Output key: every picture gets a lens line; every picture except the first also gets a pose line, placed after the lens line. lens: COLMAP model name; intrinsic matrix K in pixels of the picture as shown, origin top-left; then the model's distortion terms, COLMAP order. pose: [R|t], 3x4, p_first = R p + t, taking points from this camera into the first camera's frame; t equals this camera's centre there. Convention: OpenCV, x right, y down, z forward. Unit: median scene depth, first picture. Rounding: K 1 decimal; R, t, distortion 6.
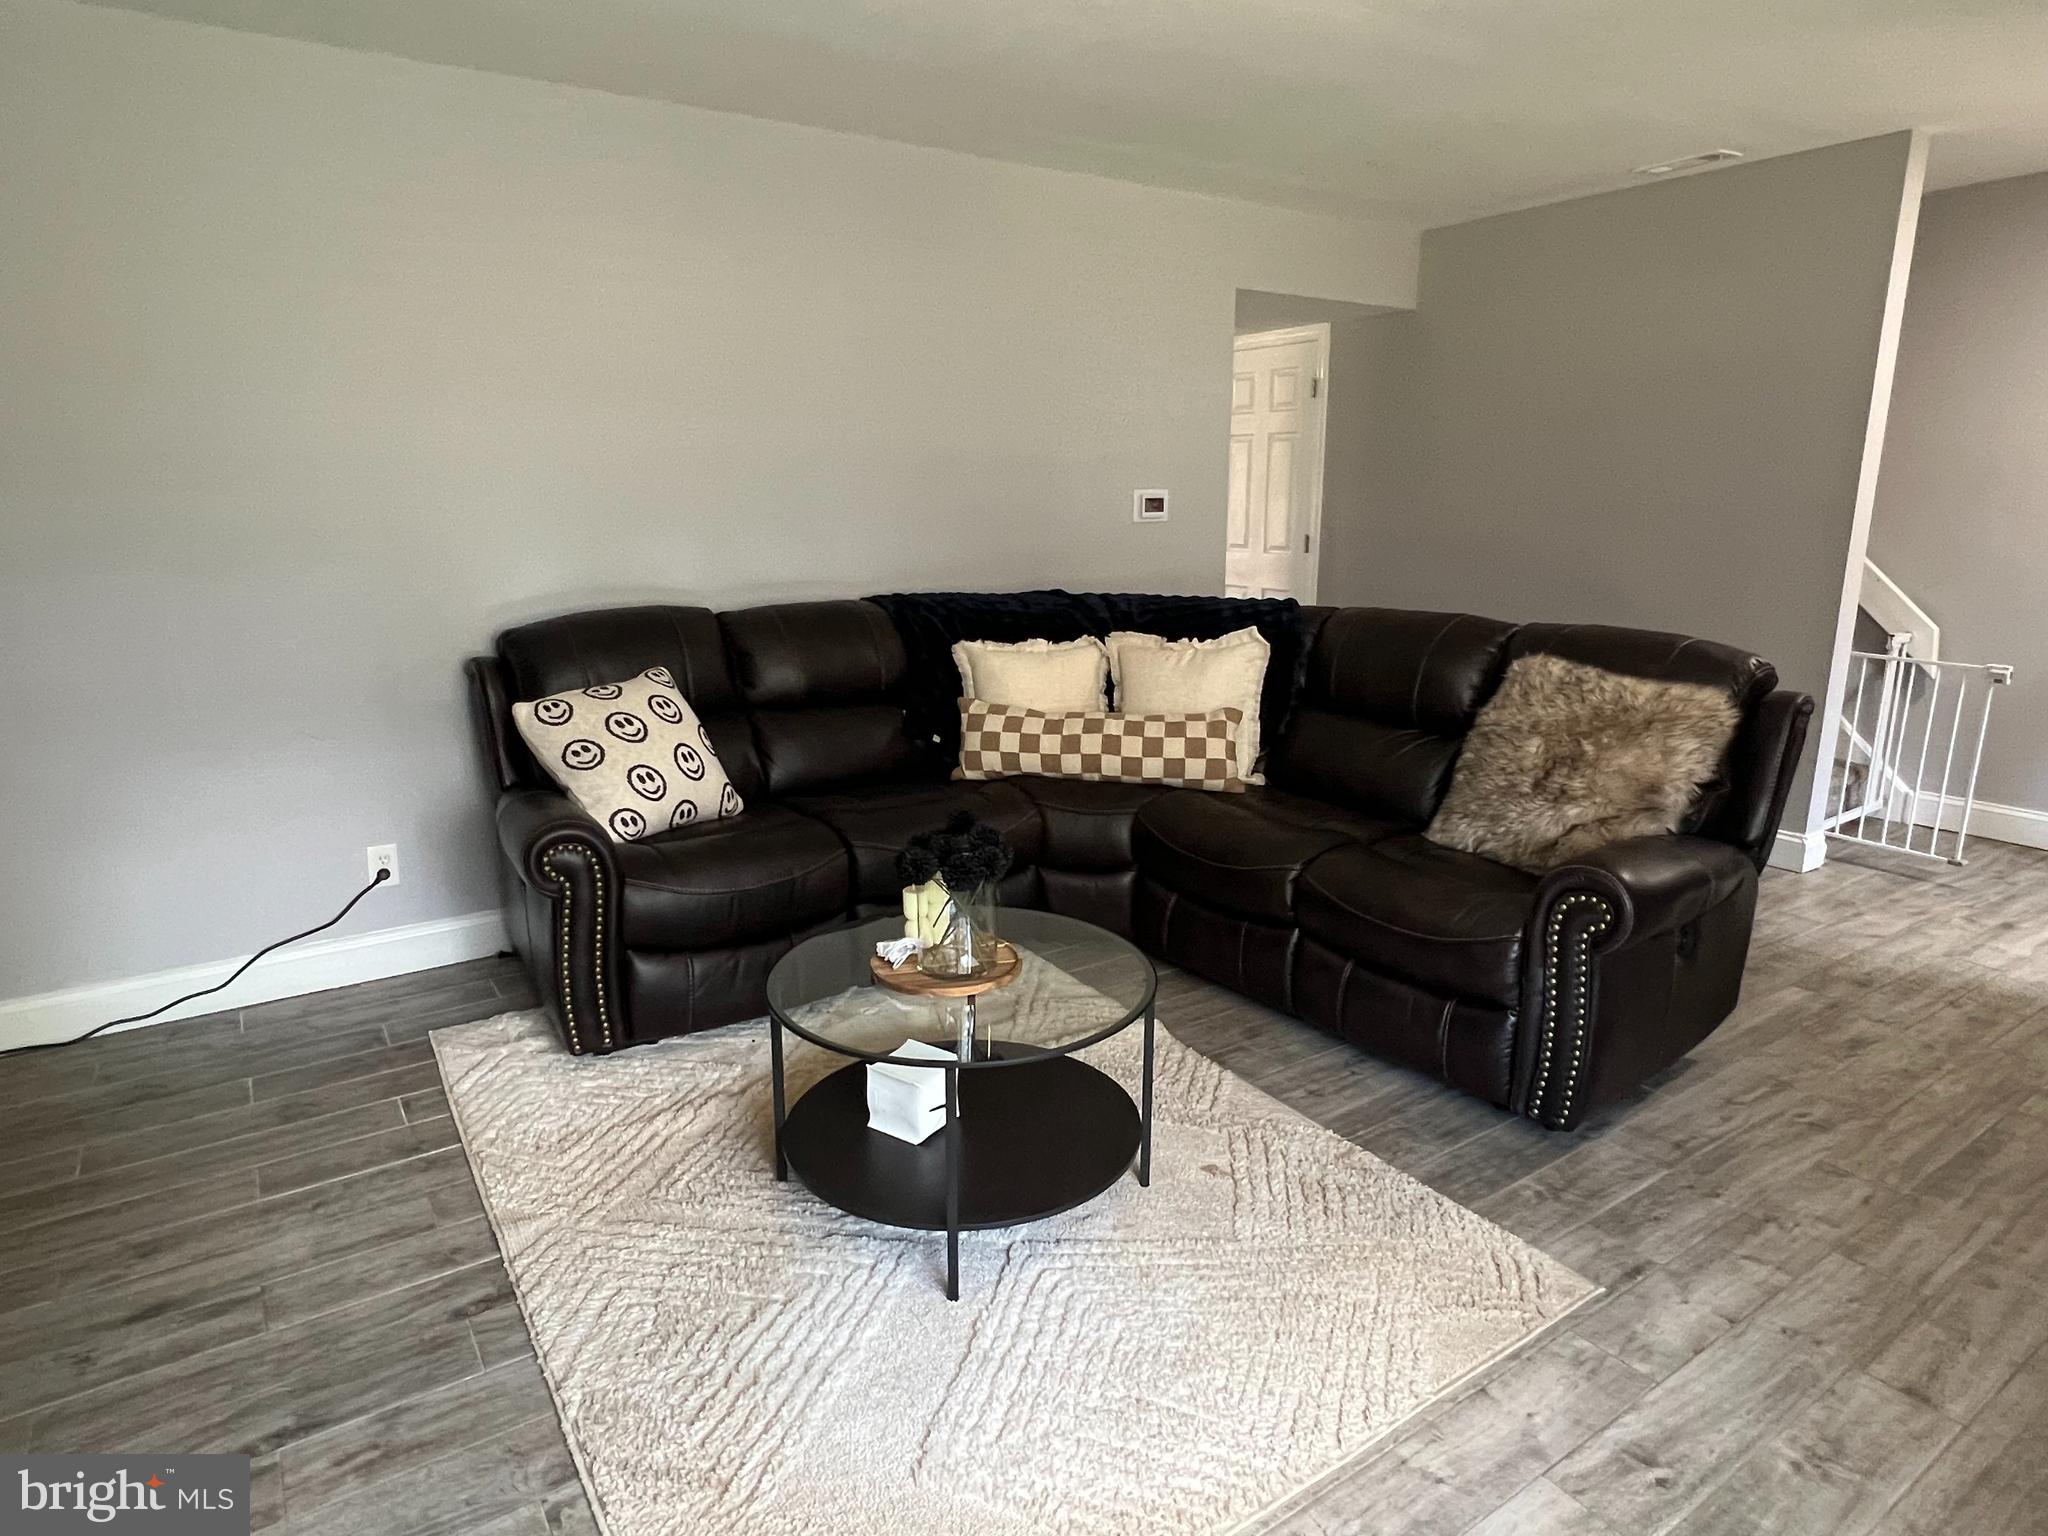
lens RADIAL K [[1177.9, 0, 1024.0], [0, 1177.9, 768.0], [0, 0, 1]] dist [-0.002250, -0.000706]
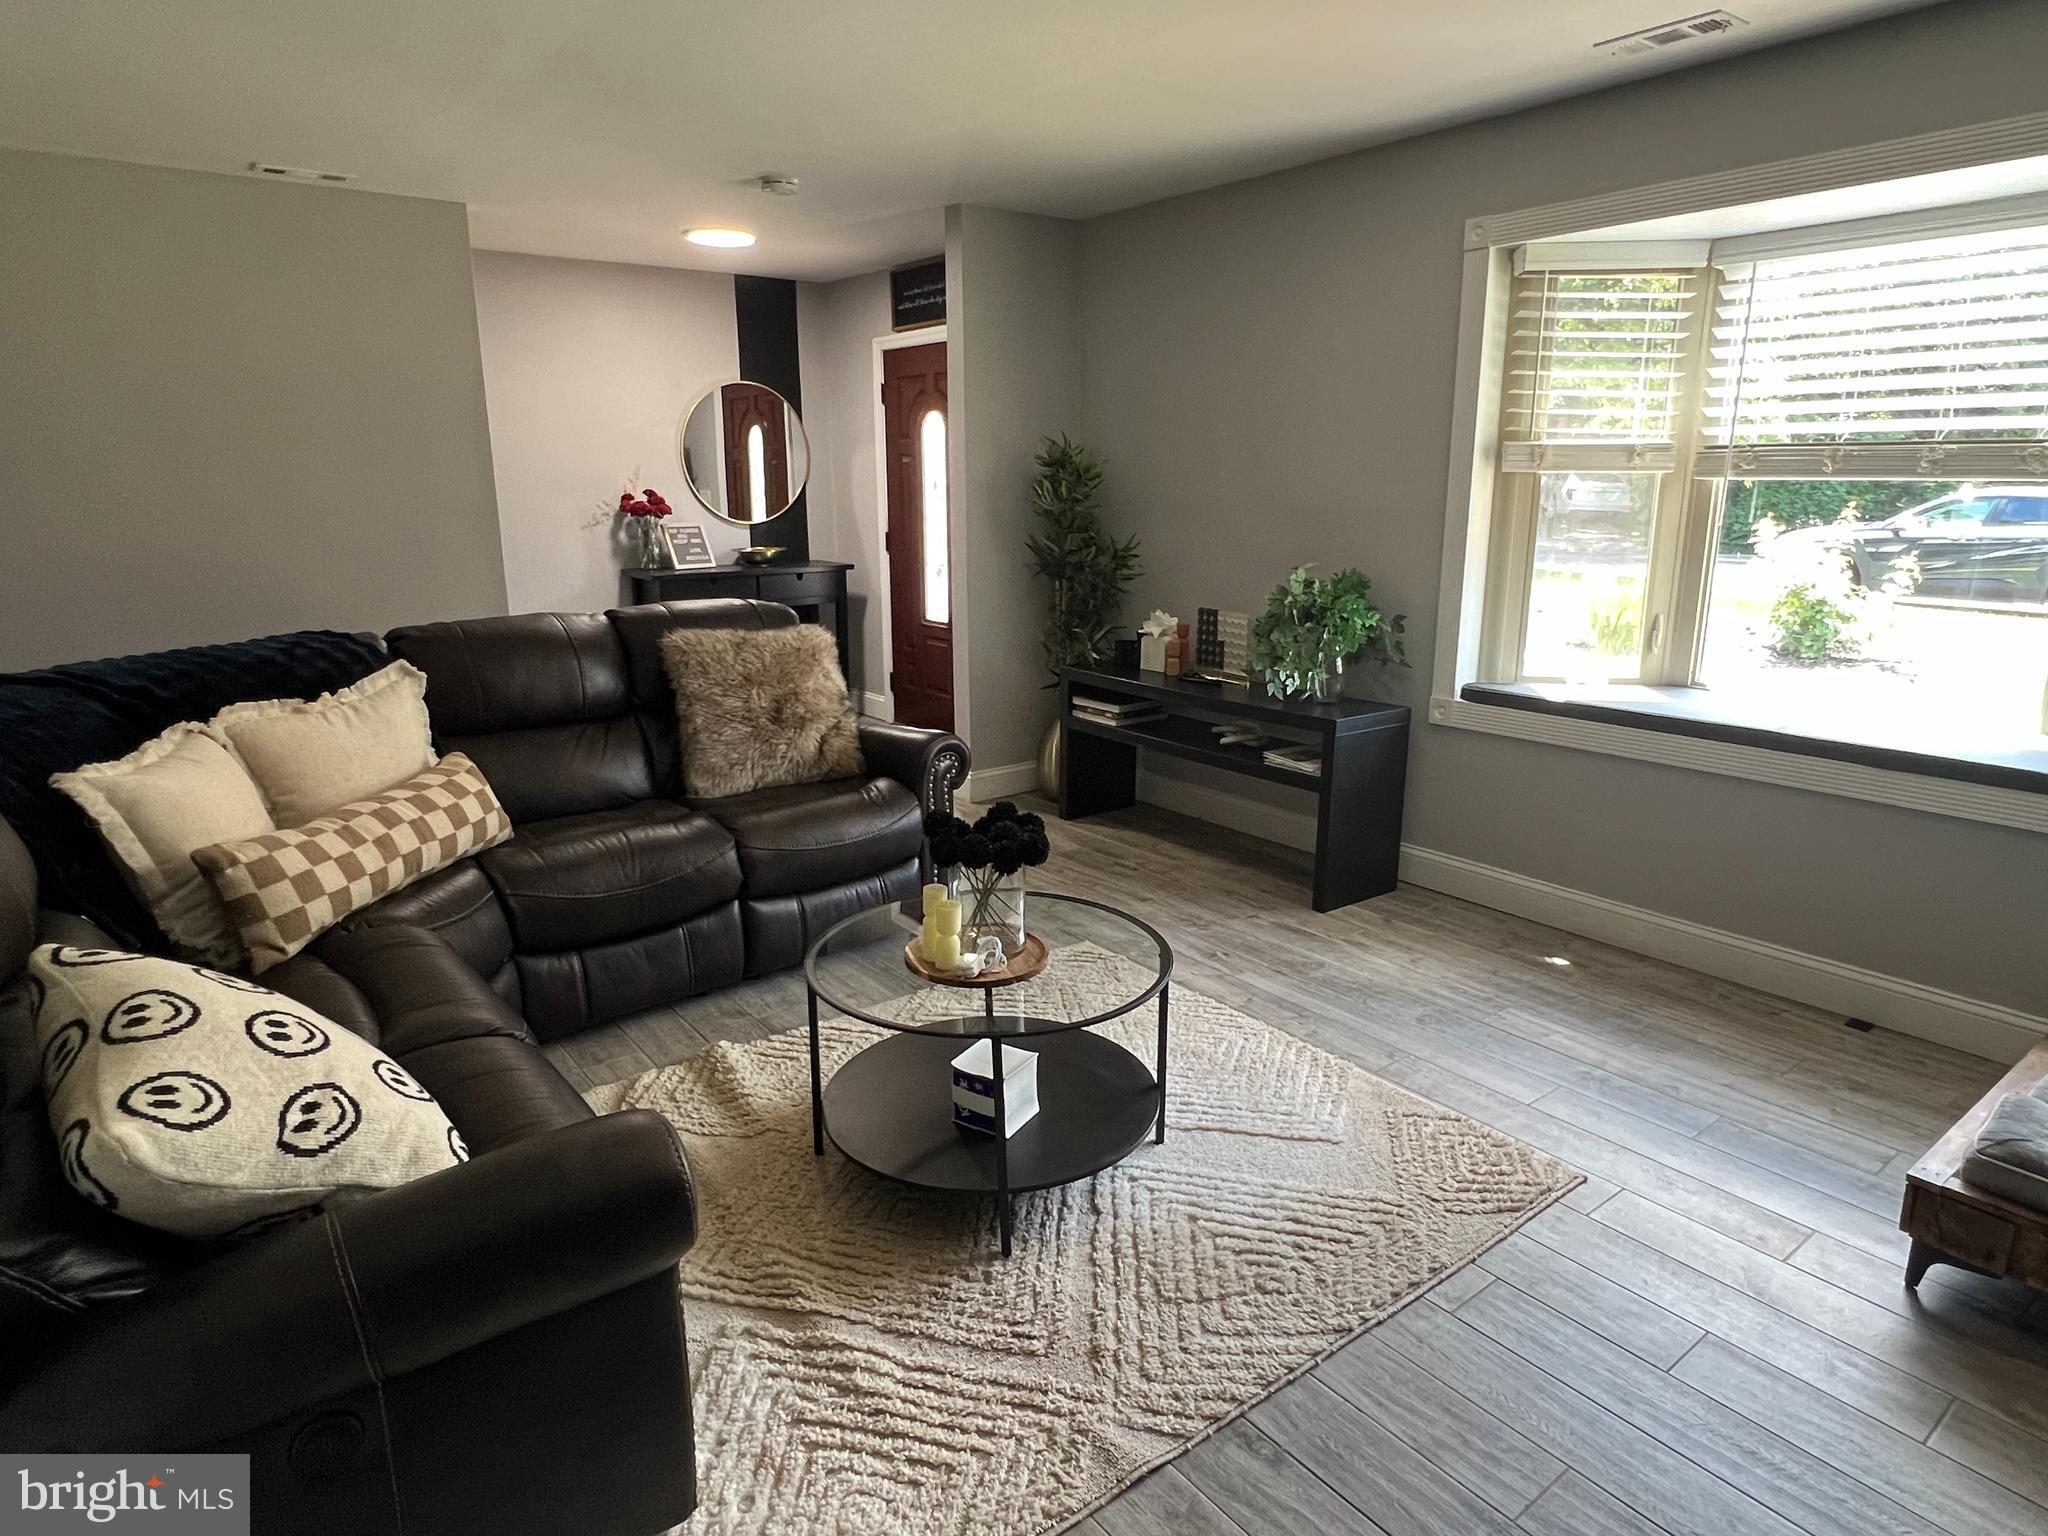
lens RADIAL K [[1177.9, 0, 1024.0], [0, 1177.9, 768.0], [0, 0, 1]] dist [-0.002250, -0.000706]
pose [[-0.074361, -0.238851, 0.968205, -1.237935], [0.231384, 0.940264, 0.249730, -0.287272], [-0.970017, 0.242597, -0.014652, 1.121335]]
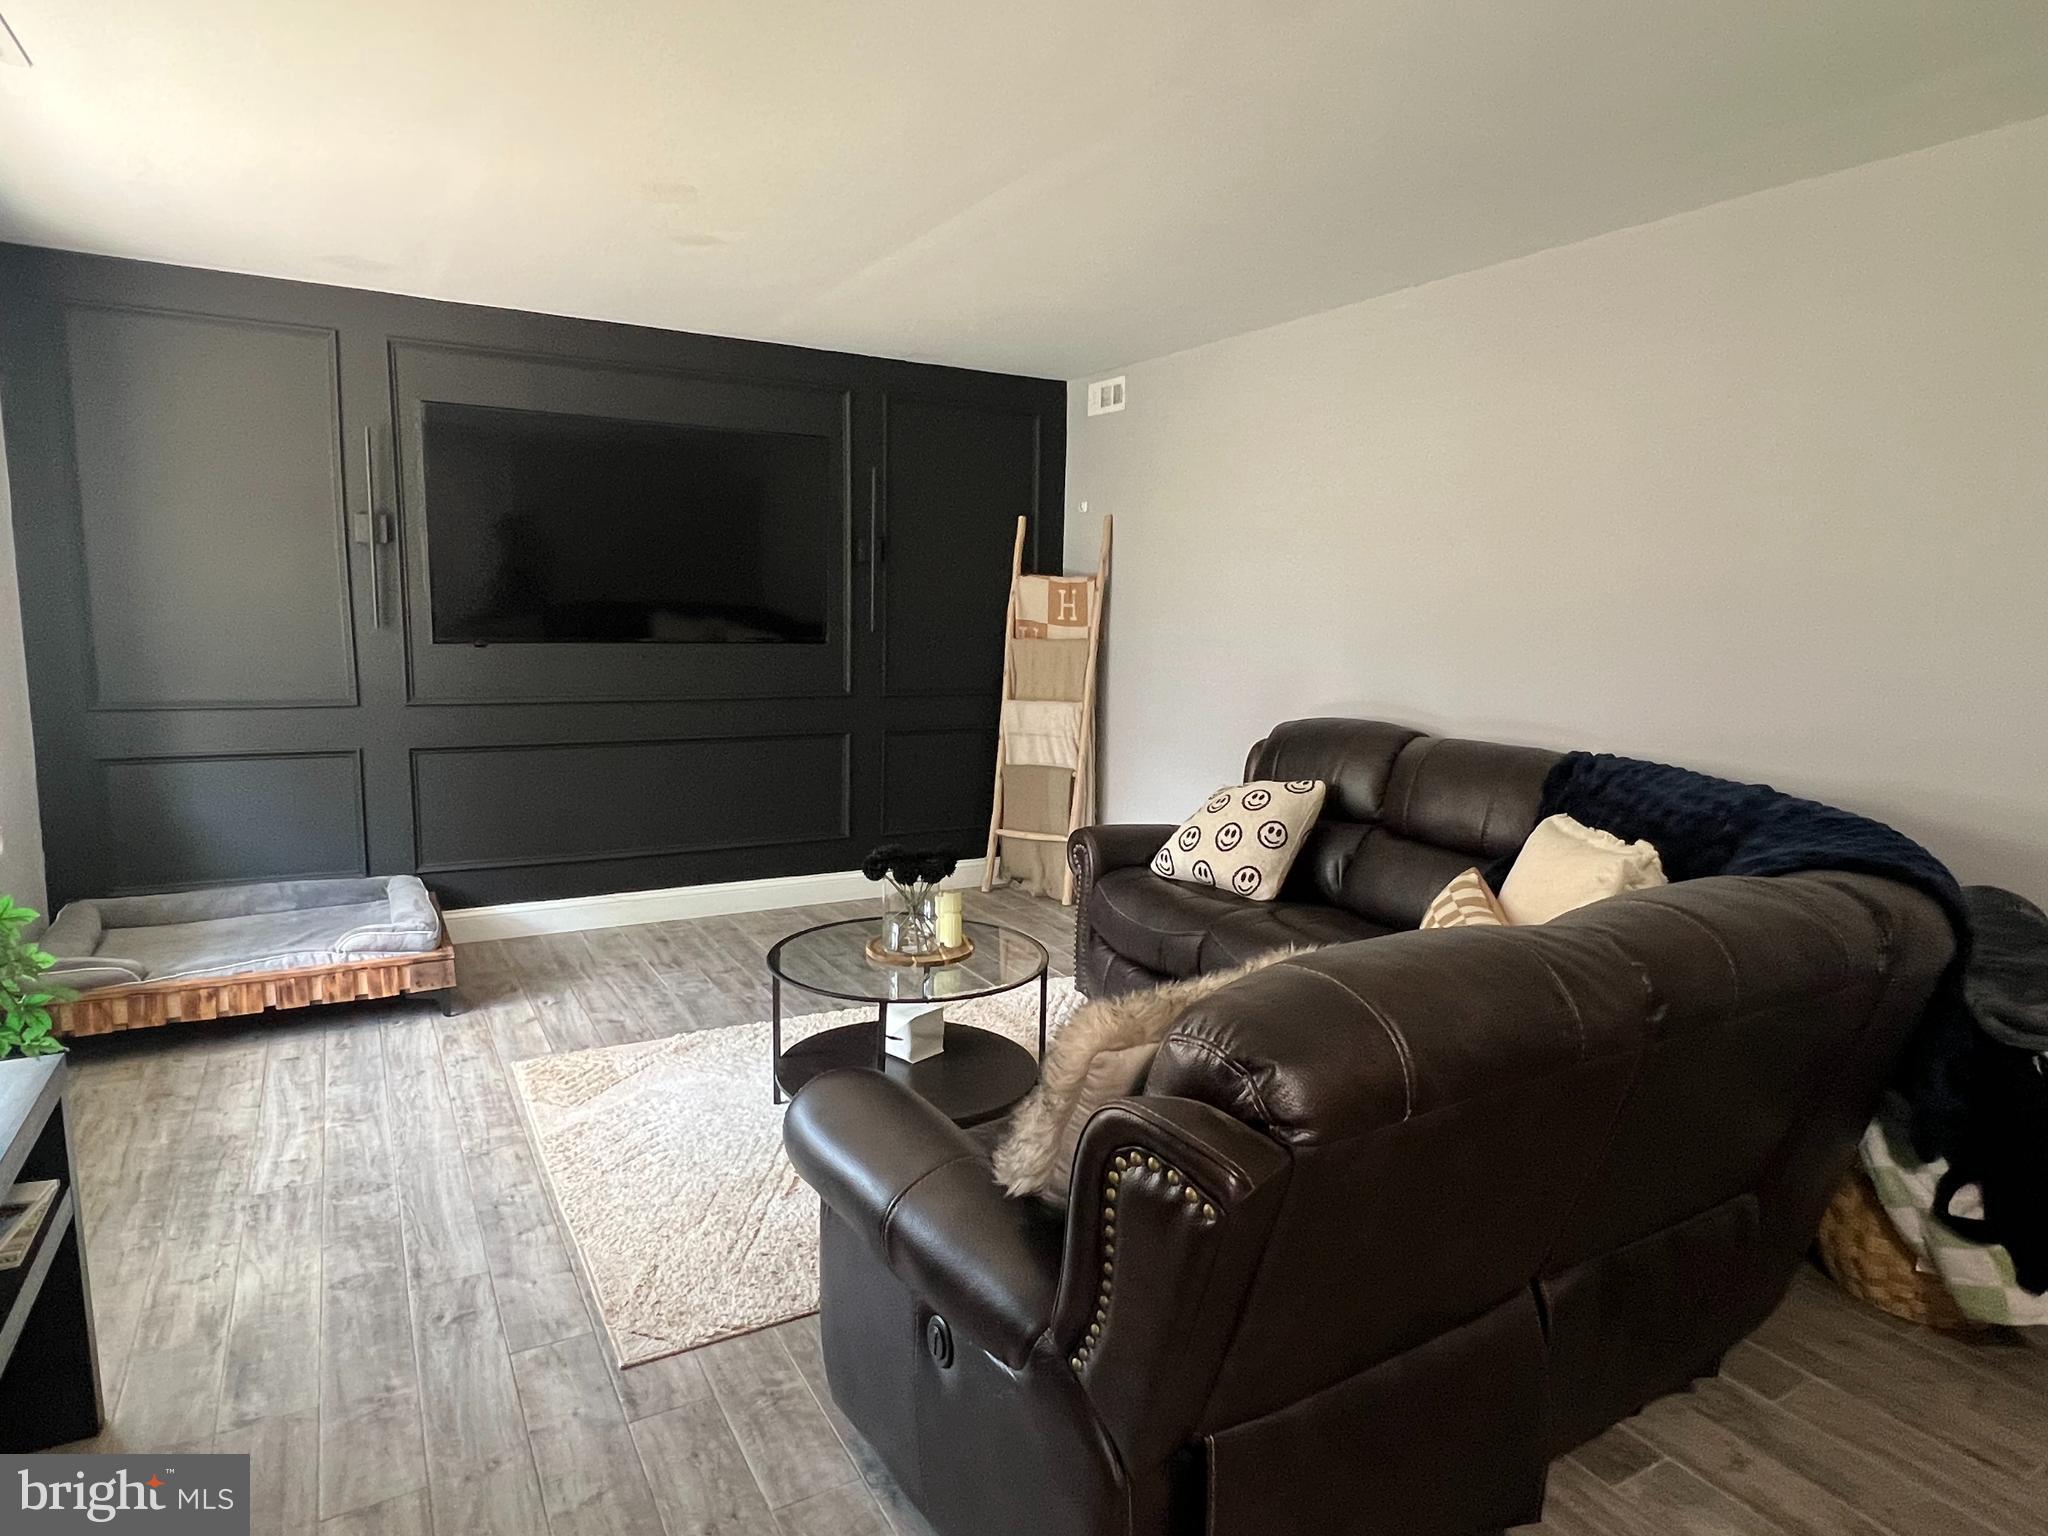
lens RADIAL K [[1177.9, 0, 1024.0], [0, 1177.9, 768.0], [0, 0, 1]] dist [-0.002250, -0.000706]
pose [[-0.063402, 0.144938, -0.987407, 1.518764], [-0.252240, 0.954947, 0.156370, -0.340962], [0.965585, 0.258978, -0.023987, 1.312393]]
